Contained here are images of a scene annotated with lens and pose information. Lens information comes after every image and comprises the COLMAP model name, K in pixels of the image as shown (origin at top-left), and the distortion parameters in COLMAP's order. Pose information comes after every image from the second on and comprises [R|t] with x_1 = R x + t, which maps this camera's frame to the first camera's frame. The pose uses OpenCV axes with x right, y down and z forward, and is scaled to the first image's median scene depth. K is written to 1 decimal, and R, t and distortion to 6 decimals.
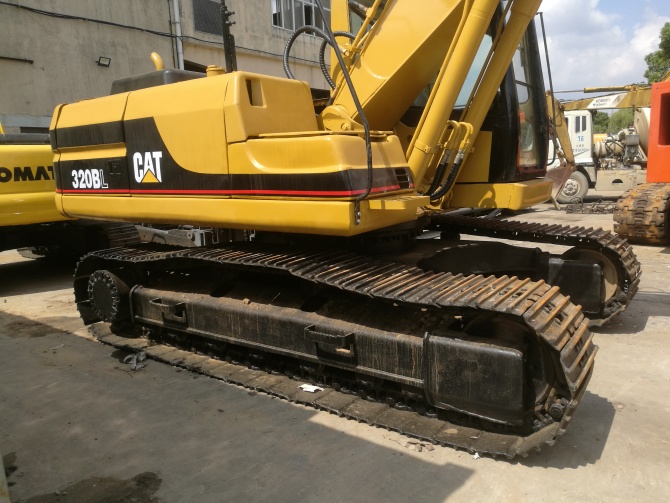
lens RADIAL K [[528.9, 0, 332.4], [0, 528.9, 244.0], [0, 0, 1]] dist [0.002928, 0.006369]
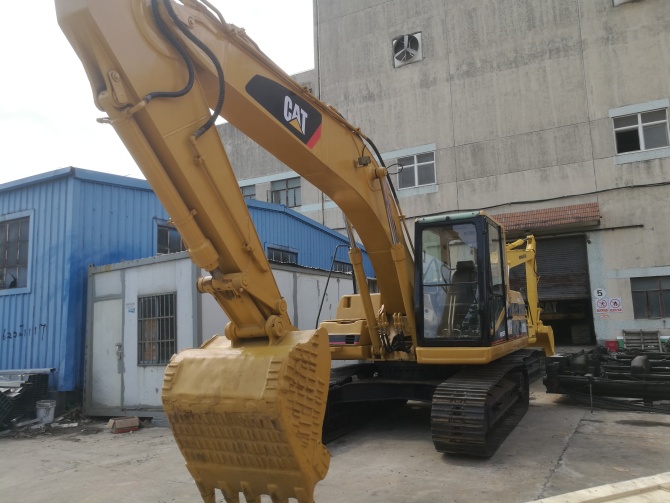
lens RADIAL K [[529.4, 0, 334.2], [0, 529.4, 242.7], [0, 0, 1]] dist [0.002656, 0.002026]
pose [[0.140193, -0.112338, -0.983731, 2.281820], [-0.121469, 0.984086, -0.129690, -0.214878], [0.982645, 0.137675, 0.124316, 0.541724]]
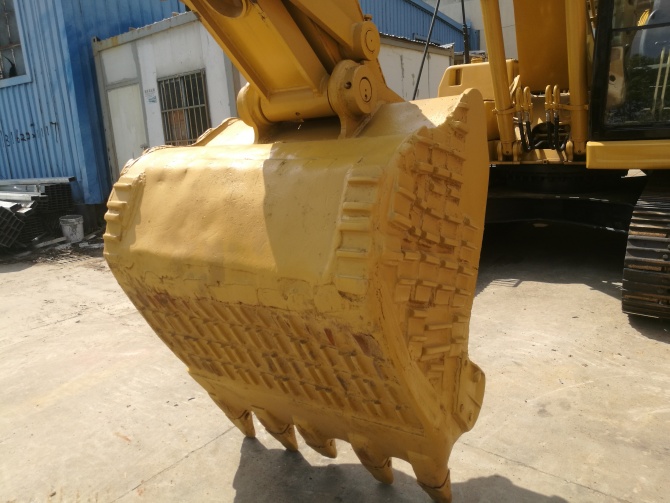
lens RADIAL K [[529.4, 0, 334.2], [0, 529.4, 242.7], [0, 0, 1]] dist [0.002656, 0.002026]
pose [[0.013329, 0.252902, -0.967400, 1.542007], [-0.097709, 0.963185, 0.250454, -0.150307], [0.995126, 0.091185, 0.037549, 0.562845]]
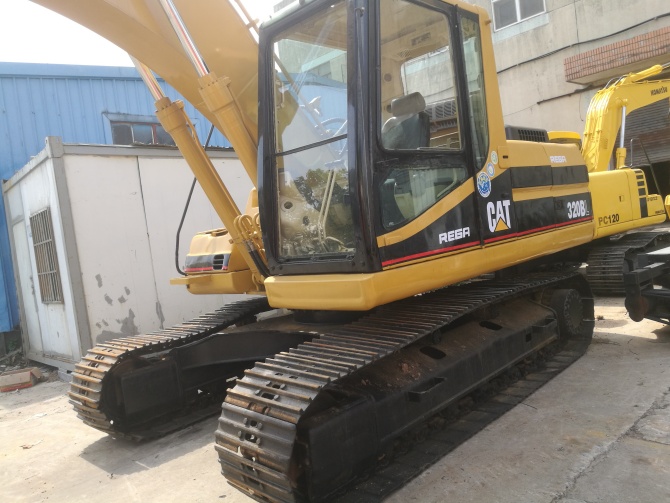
lens RADIAL K [[528.9, 0, 332.4], [0, 528.9, 244.0], [0, 0, 1]] dist [0.002928, 0.006369]
pose [[-0.161631, 0.097581, -0.982015, 1.347039], [-0.017456, 0.994661, 0.101711, -0.296720], [0.986697, 0.033582, -0.159065, 1.409129]]
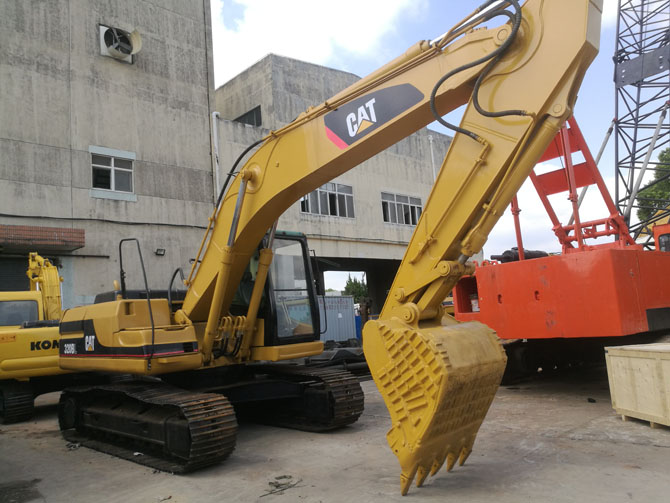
lens RADIAL K [[529.4, 0, 334.2], [0, 529.4, 242.7], [0, 0, 1]] dist [0.002656, 0.002026]
pose [[0.985927, -0.053536, -0.158370, 0.984086], [0.006908, 0.959574, -0.281371, 0.068085], [0.167031, 0.276317, 0.946440, -0.937259]]
